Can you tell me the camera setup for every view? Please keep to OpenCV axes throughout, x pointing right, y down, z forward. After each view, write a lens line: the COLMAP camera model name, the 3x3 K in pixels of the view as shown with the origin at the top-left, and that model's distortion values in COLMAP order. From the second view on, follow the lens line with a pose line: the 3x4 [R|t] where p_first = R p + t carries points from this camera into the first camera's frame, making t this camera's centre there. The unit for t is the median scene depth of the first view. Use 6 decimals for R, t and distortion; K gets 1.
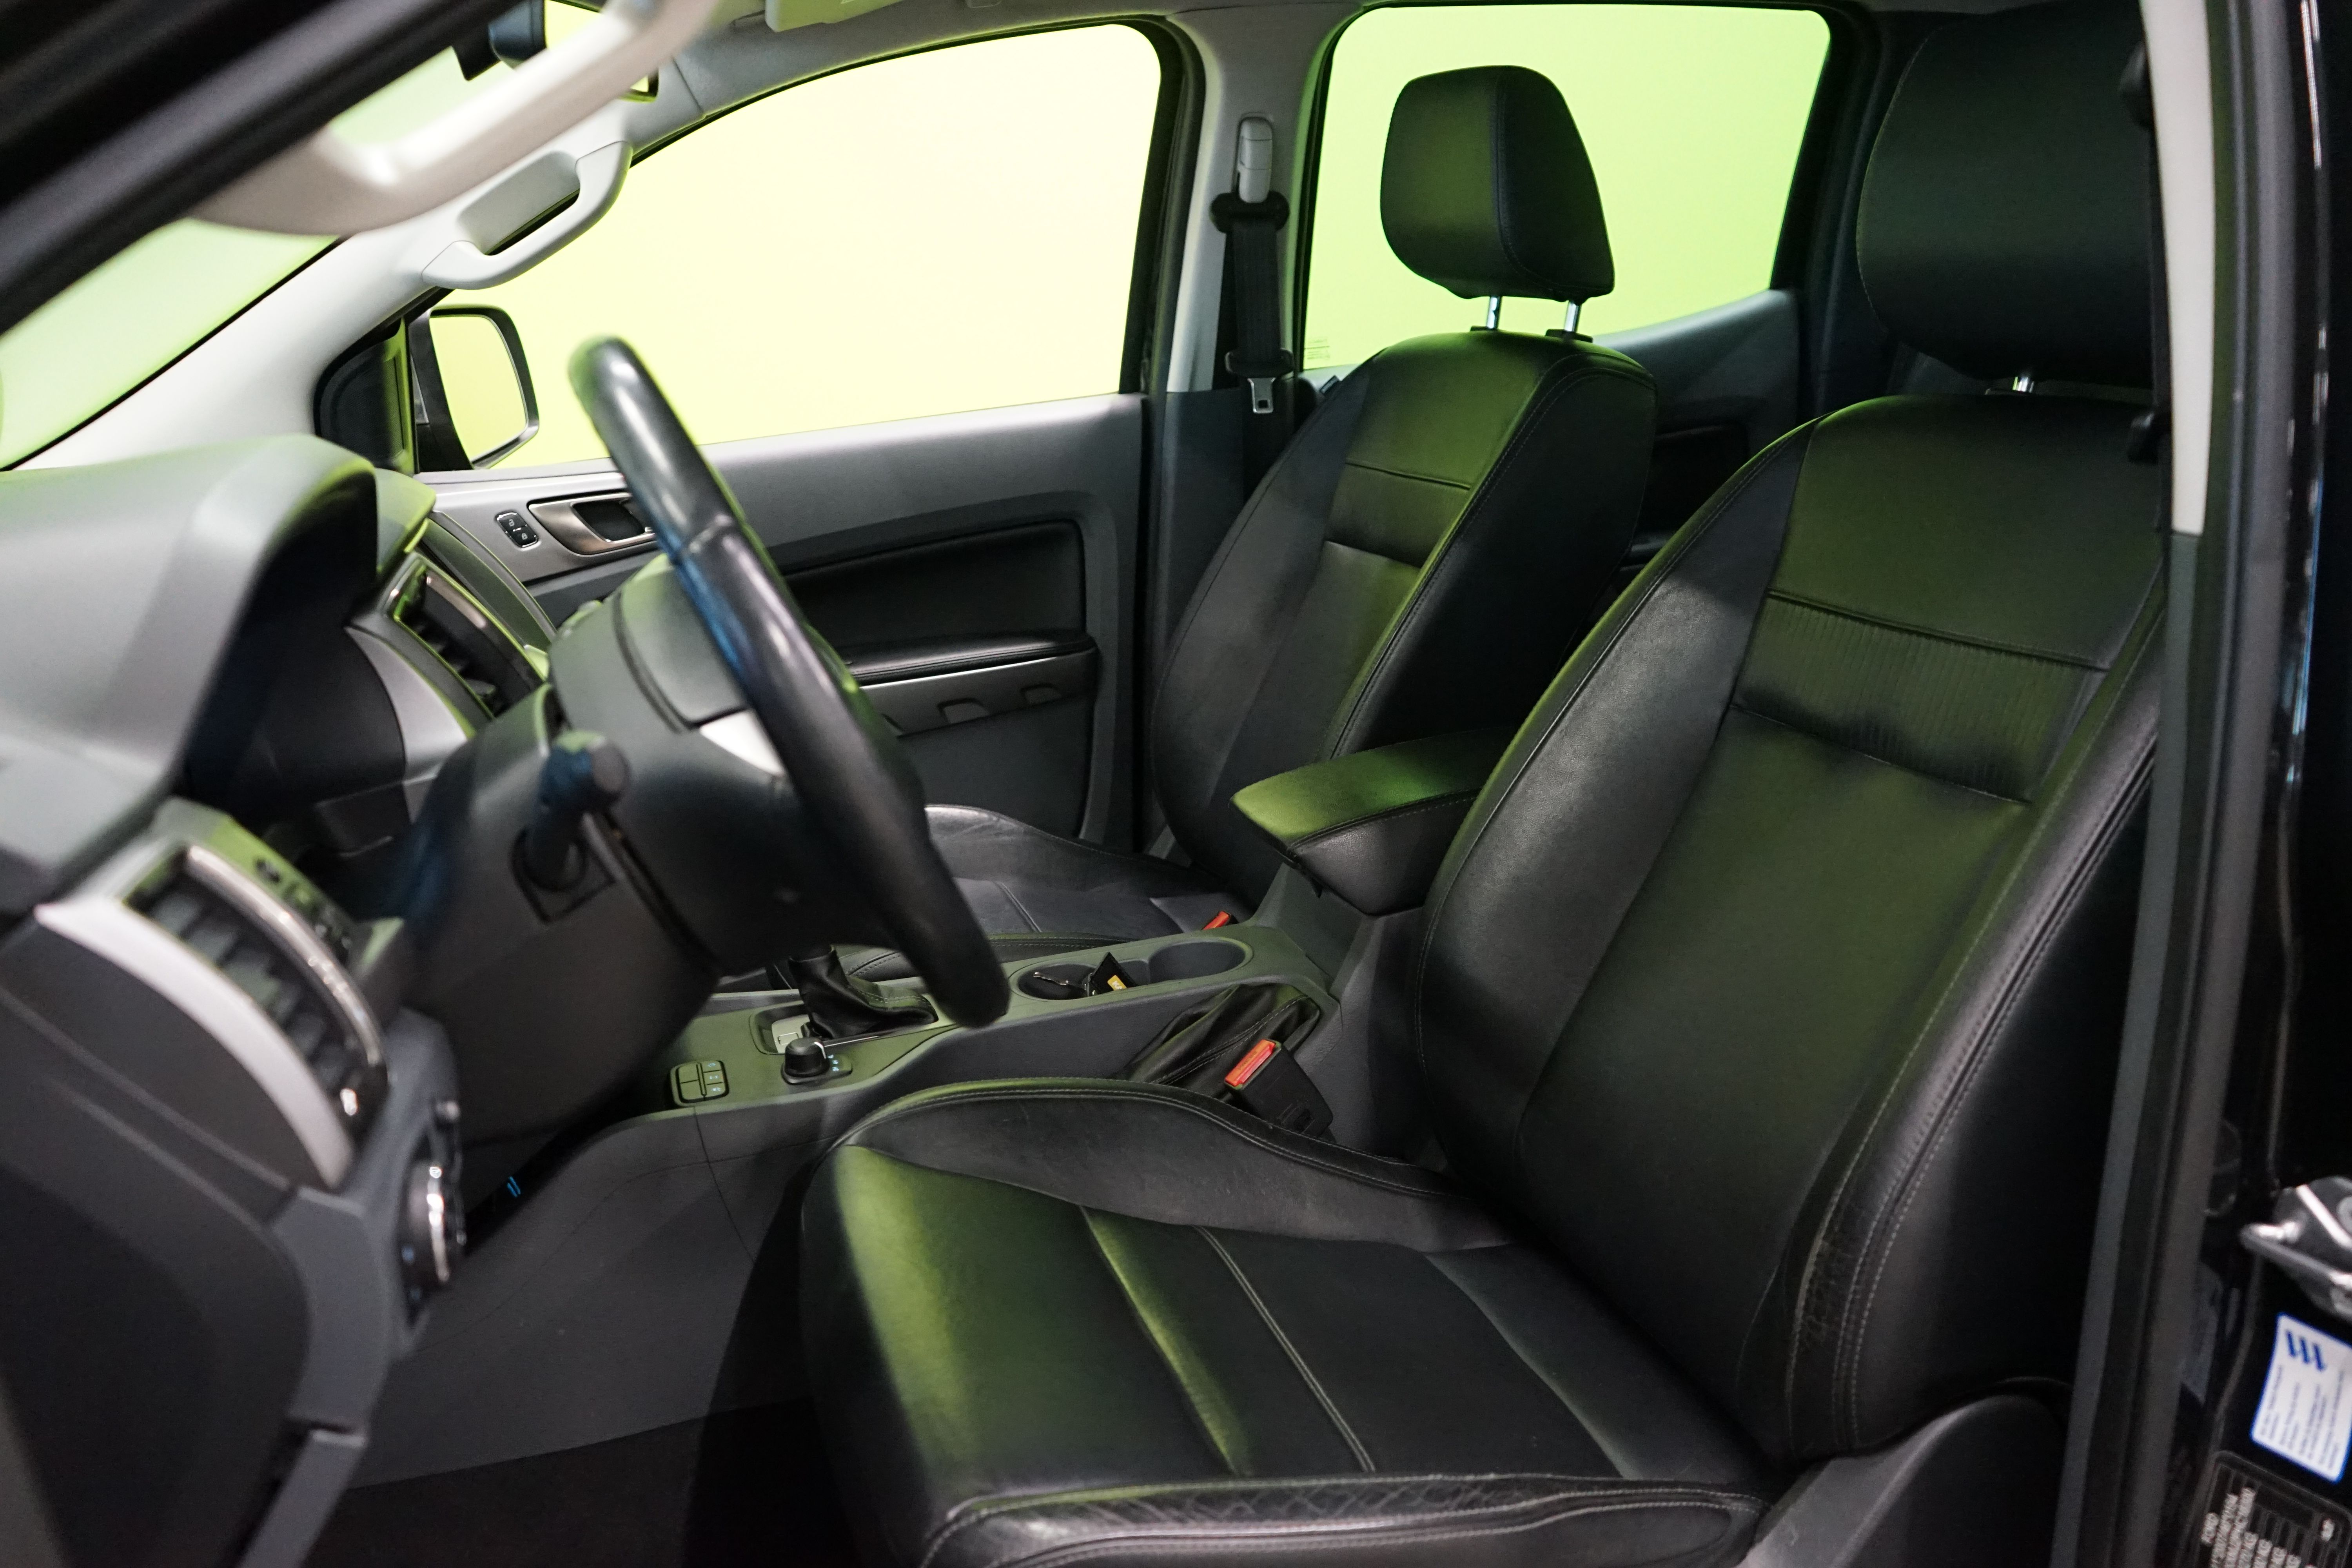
lens RADIAL K [[1950.5, 0, 1176.0], [0, 1950.5, 784.0], [0, 0, 1]] dist [-0.047984, 0.058990]
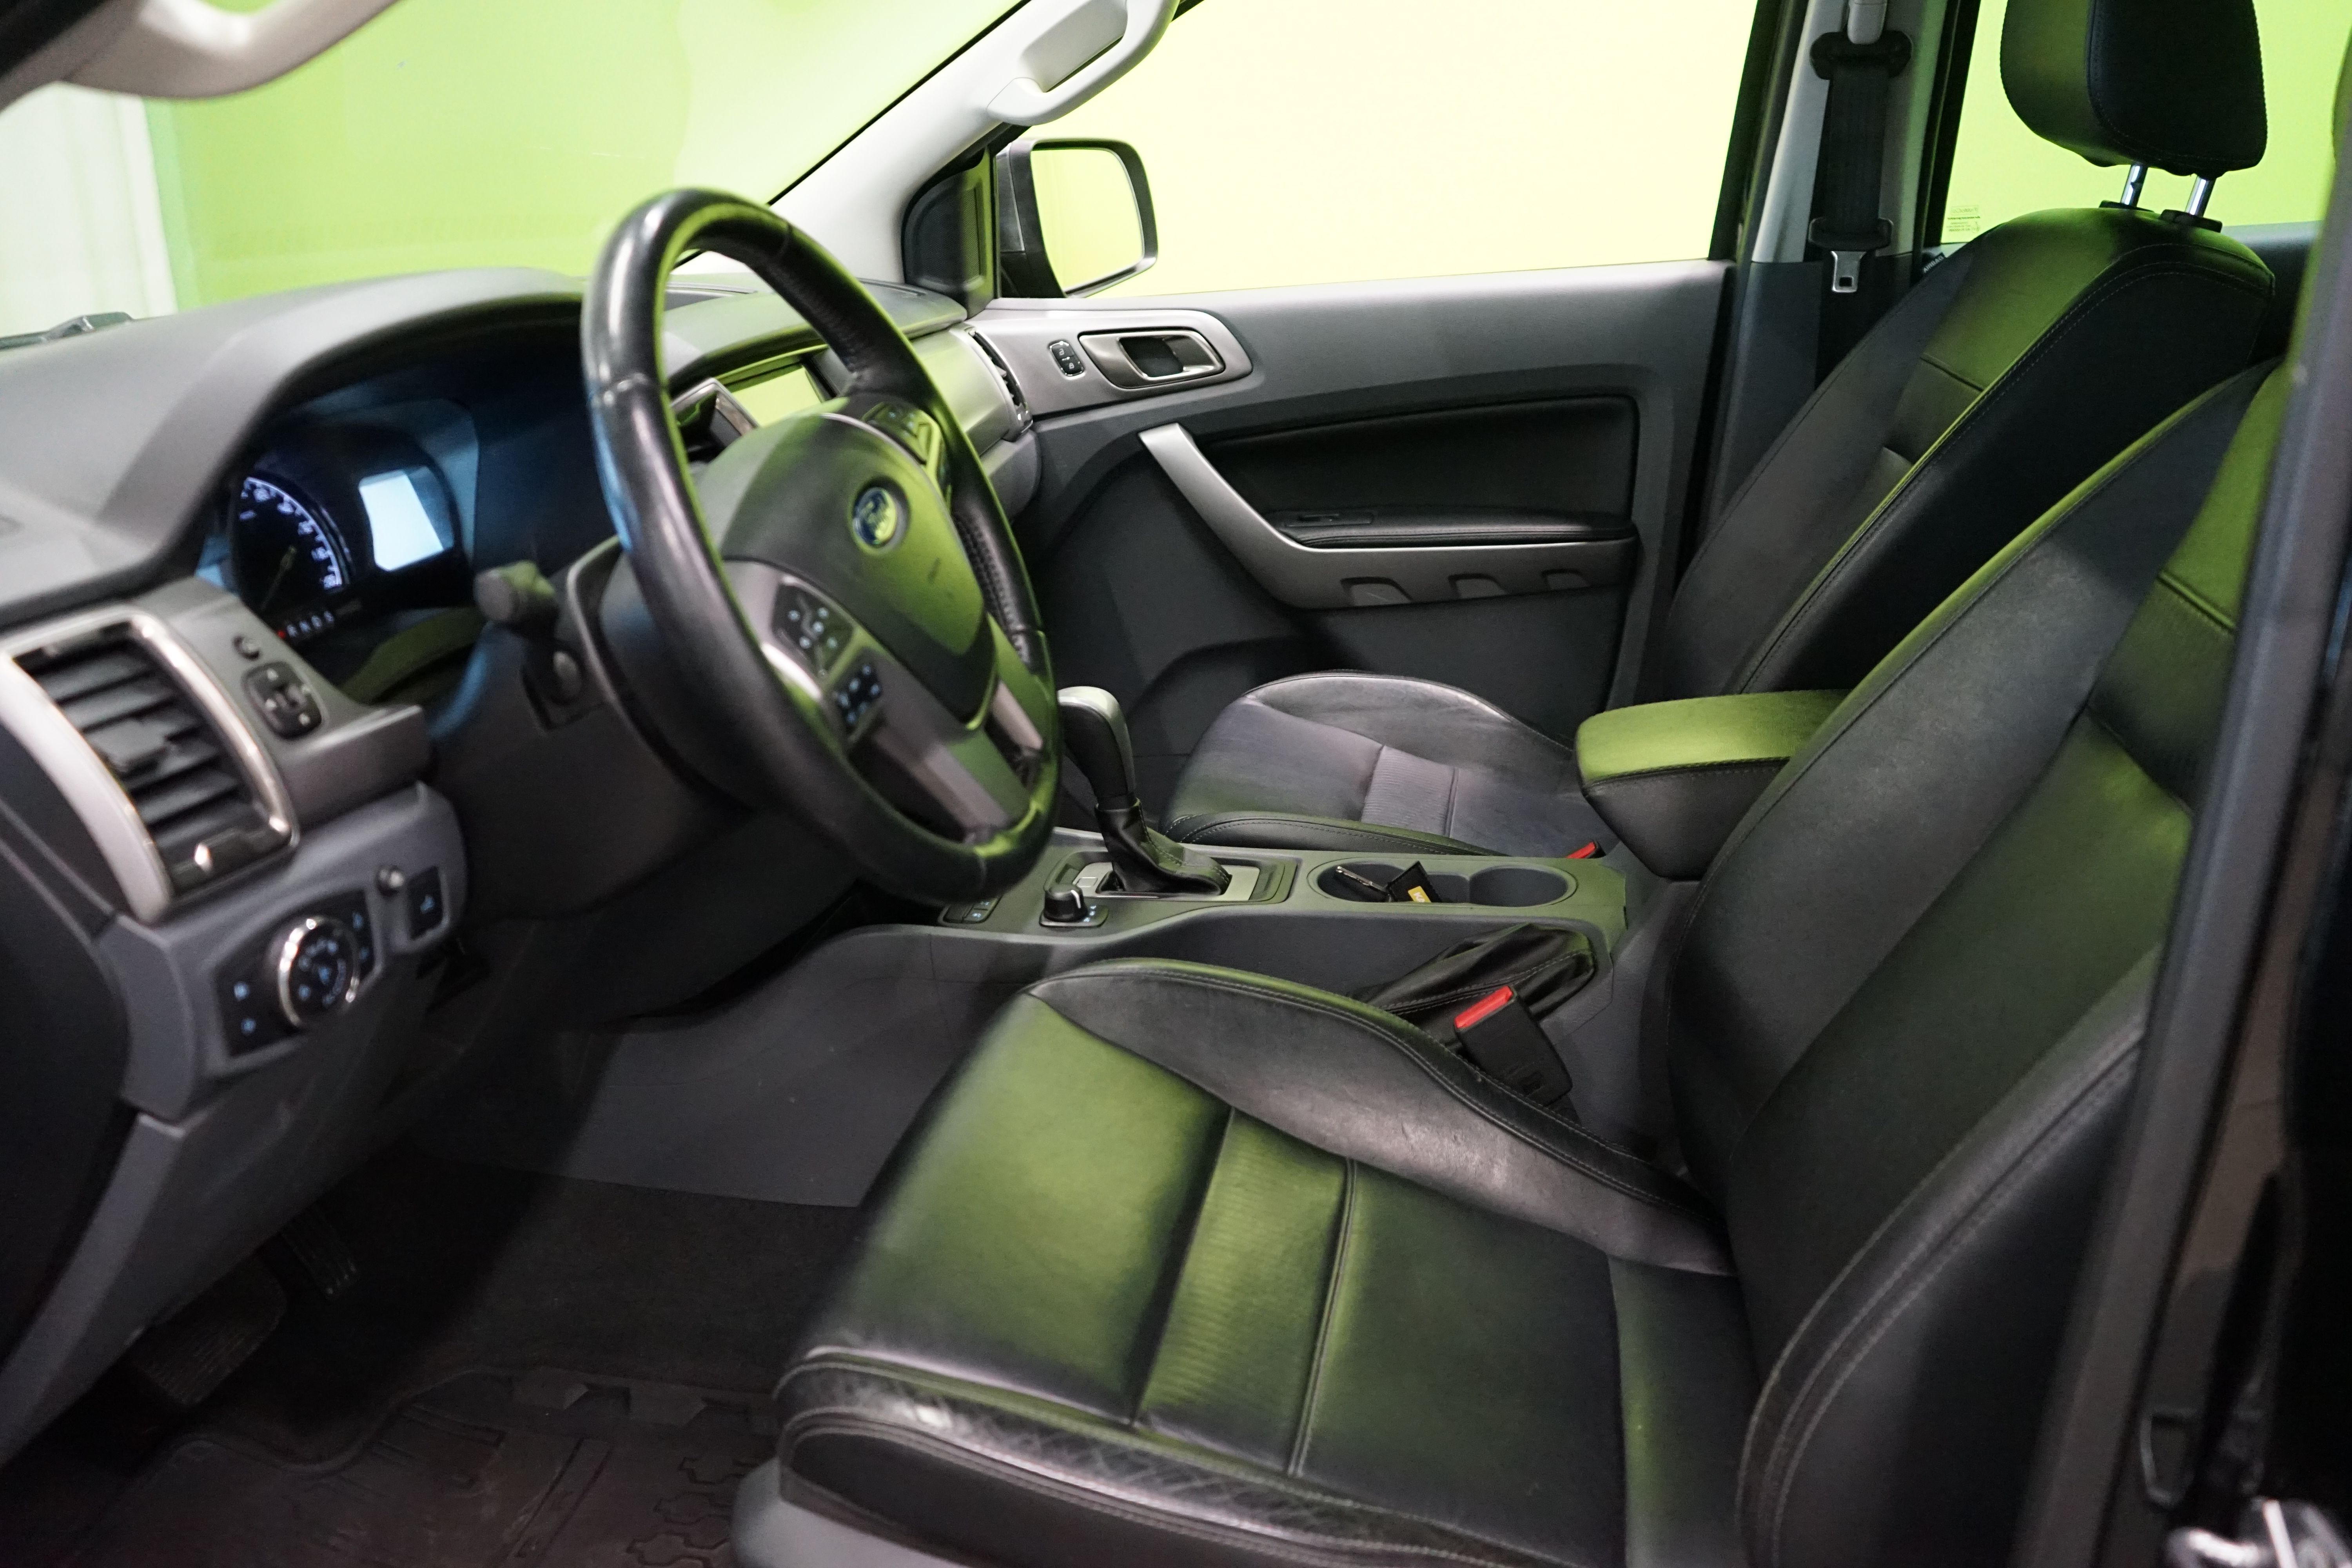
lens RADIAL K [[1950.8, 0, 1176.0], [0, 1950.8, 784.0], [0, 0, 1]] dist [-0.014276, 0.006974]
pose [[0.873818, 0.176460, -0.453105, 0.230099], [-0.138282, 0.983534, 0.116356, -0.035937], [0.466177, -0.039018, 0.883831, 0.086591]]
